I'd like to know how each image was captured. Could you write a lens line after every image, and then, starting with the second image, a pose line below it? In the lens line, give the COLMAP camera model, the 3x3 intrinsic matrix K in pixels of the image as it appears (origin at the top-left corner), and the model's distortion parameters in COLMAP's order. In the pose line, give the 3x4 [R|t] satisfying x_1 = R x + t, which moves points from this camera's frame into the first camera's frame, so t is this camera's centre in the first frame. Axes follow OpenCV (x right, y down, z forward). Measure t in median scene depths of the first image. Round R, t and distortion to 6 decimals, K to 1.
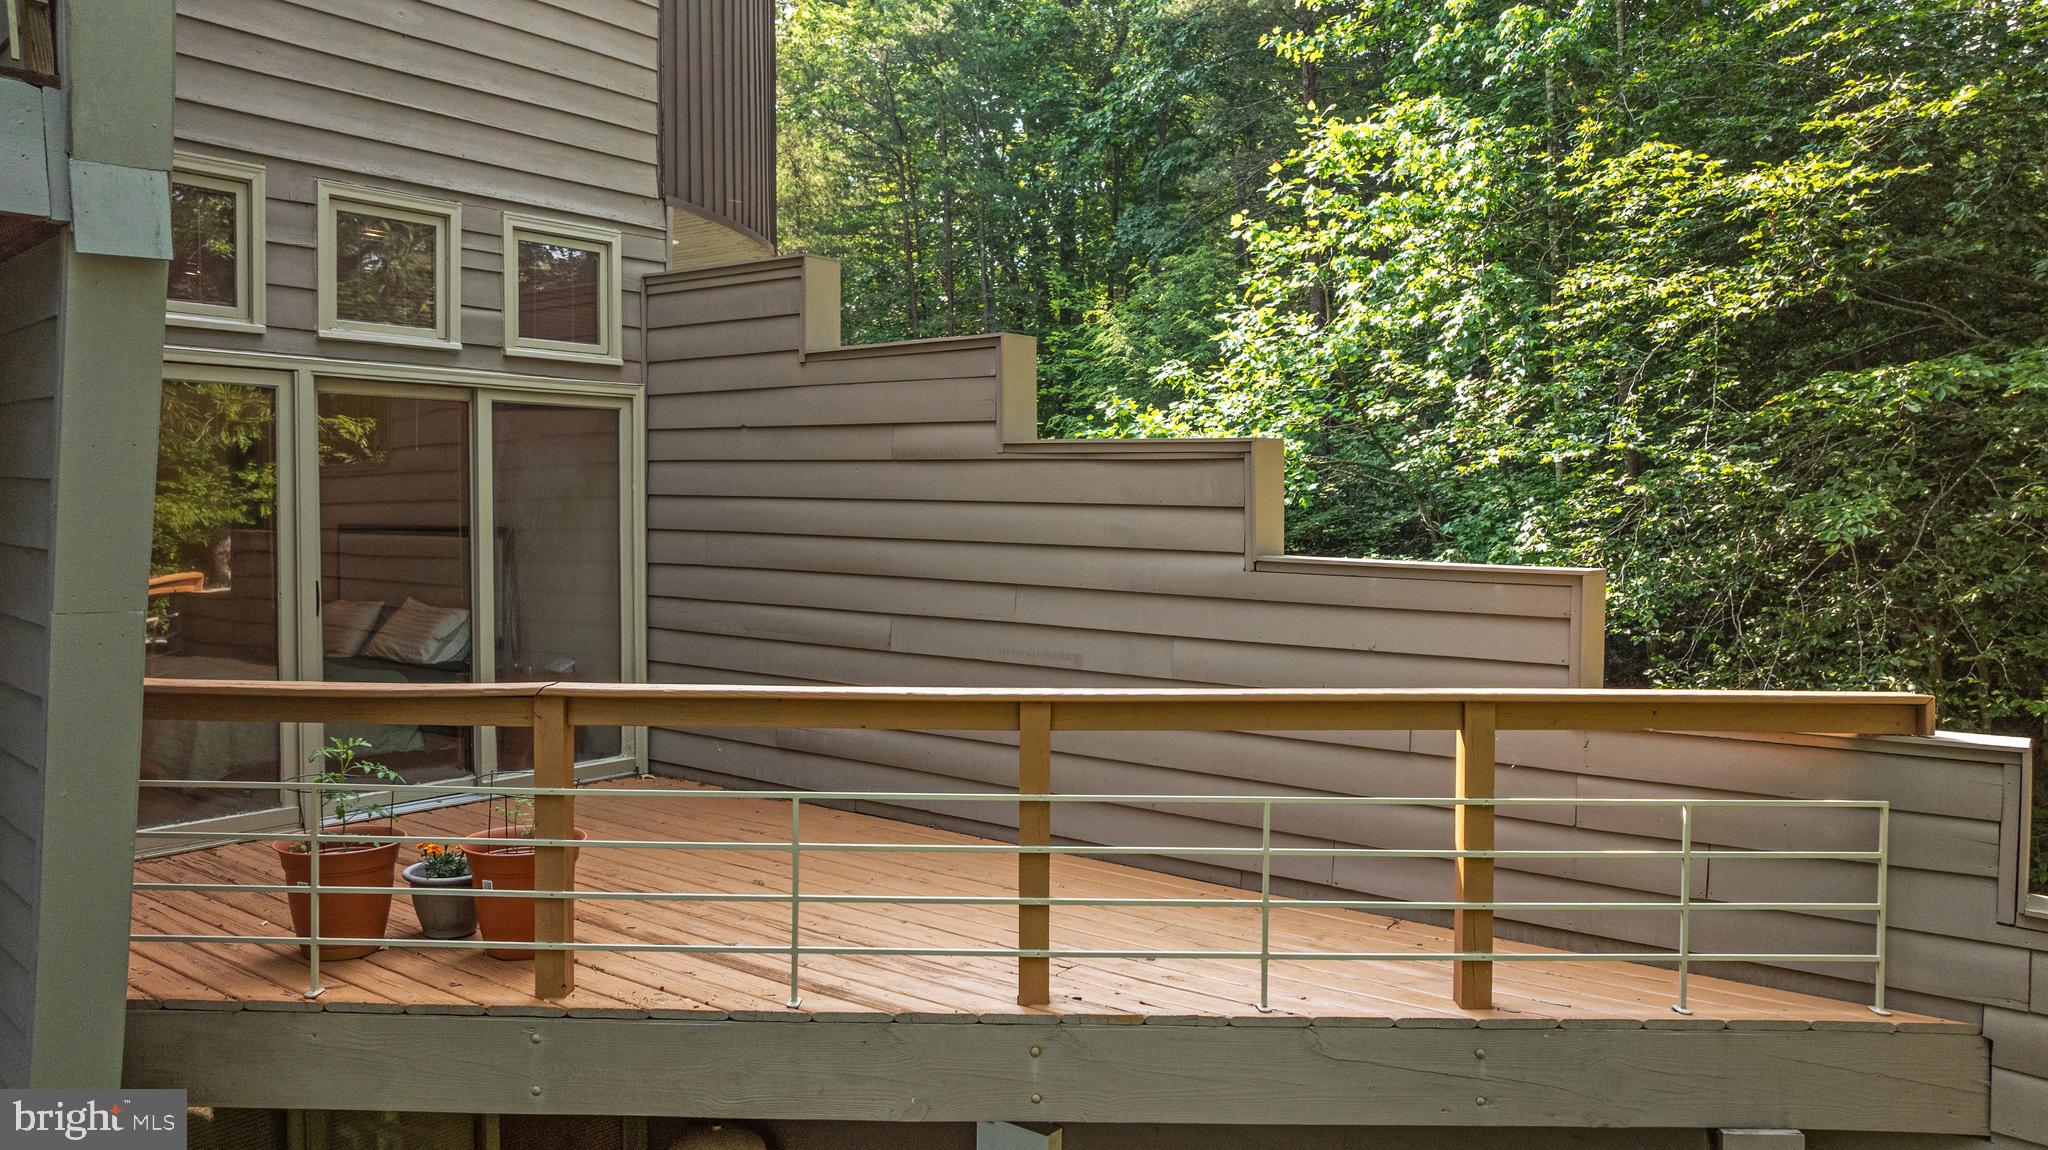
lens RADIAL K [[1326.0, 0, 1024.0], [0, 1326.0, 575.0], [0, 0, 1]] dist [-0.038032, 0.032851]
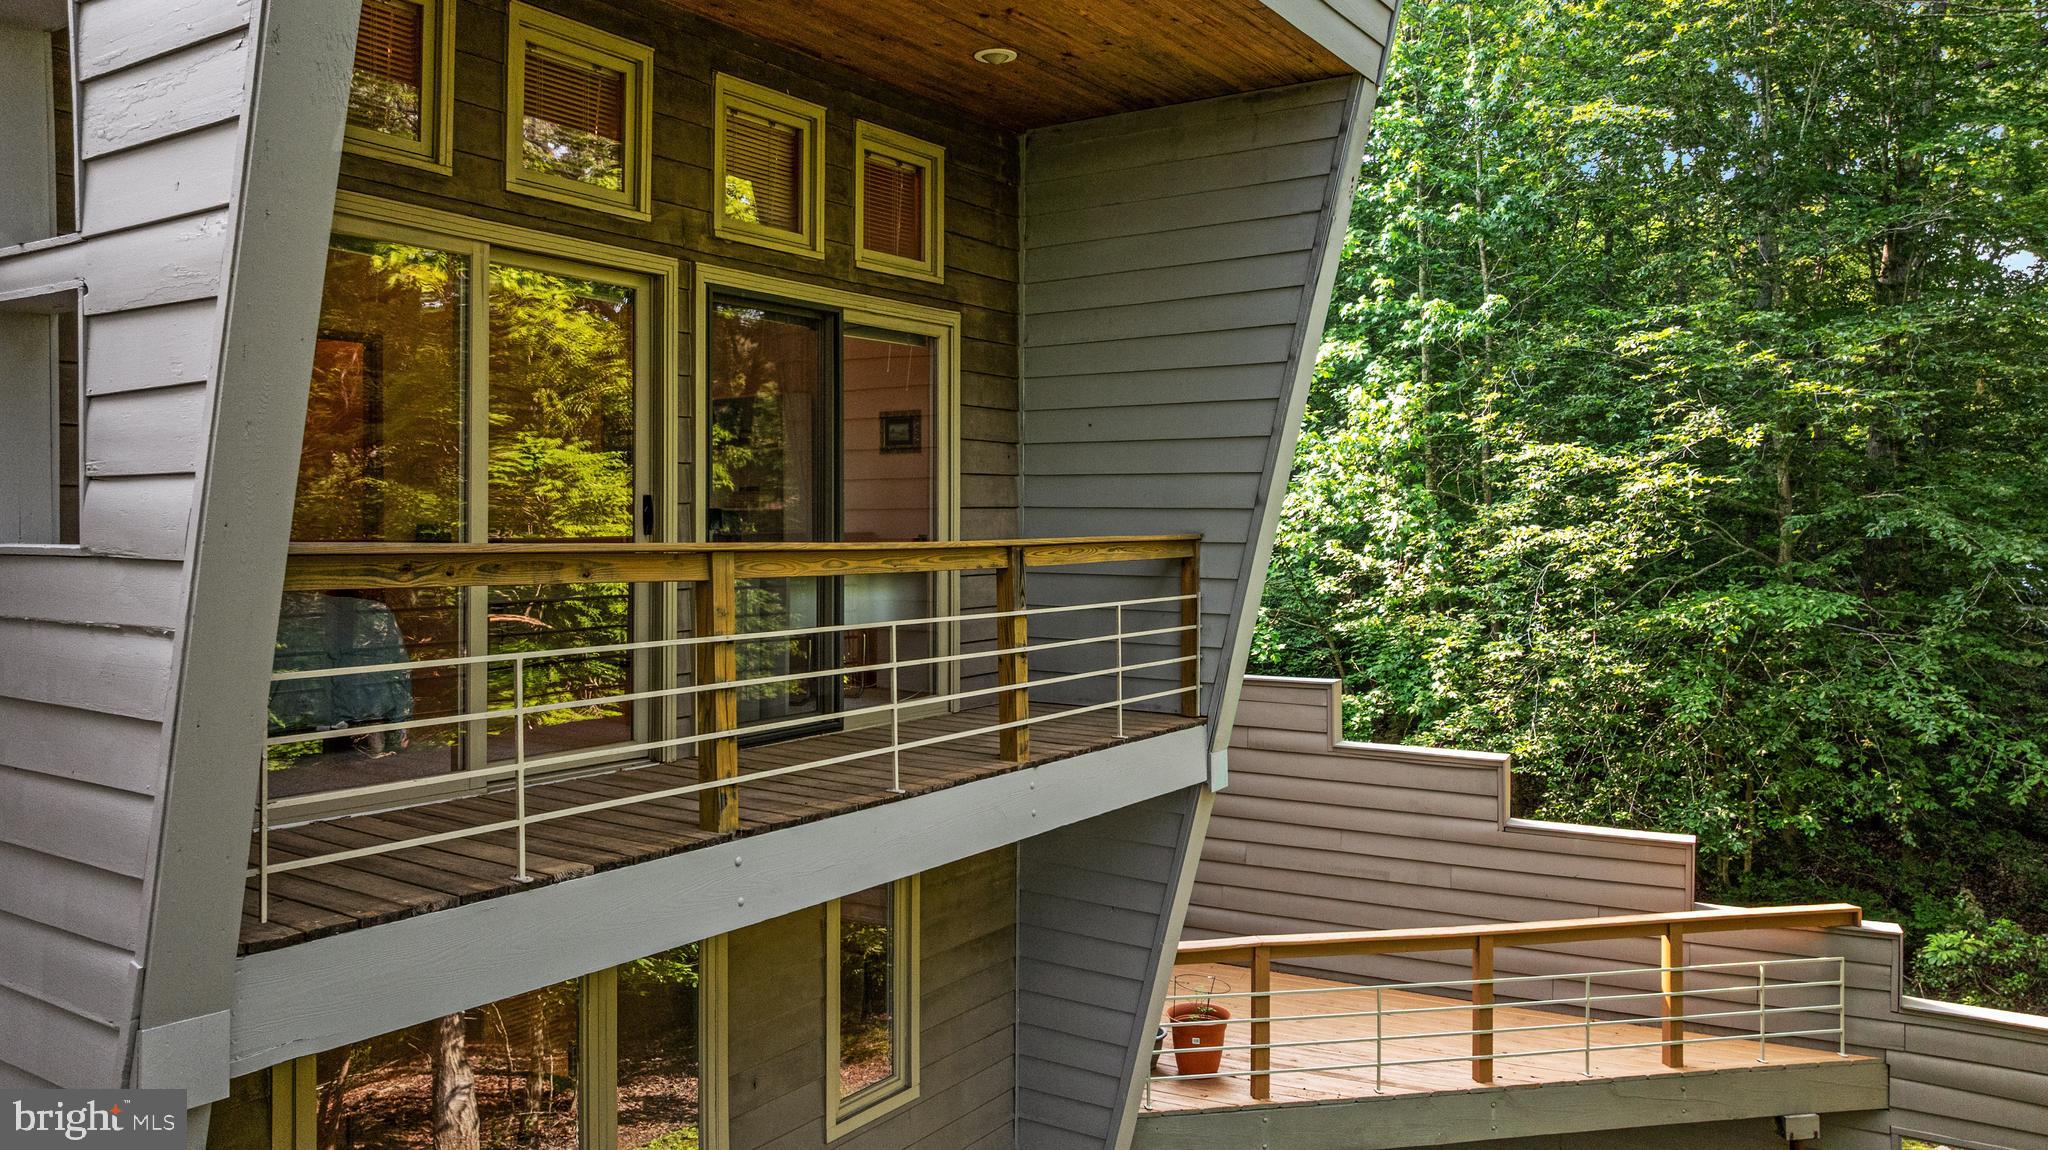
lens RADIAL K [[1326.0, 0, 1024.0], [0, 1326.0, 575.0], [0, 0, 1]] dist [-0.038032, 0.032851]
pose [[0.981346, -0.002765, 0.192231, -1.086148], [0.008008, 0.999617, -0.026502, -0.412366], [-0.192084, 0.027547, 0.980992, -0.884727]]
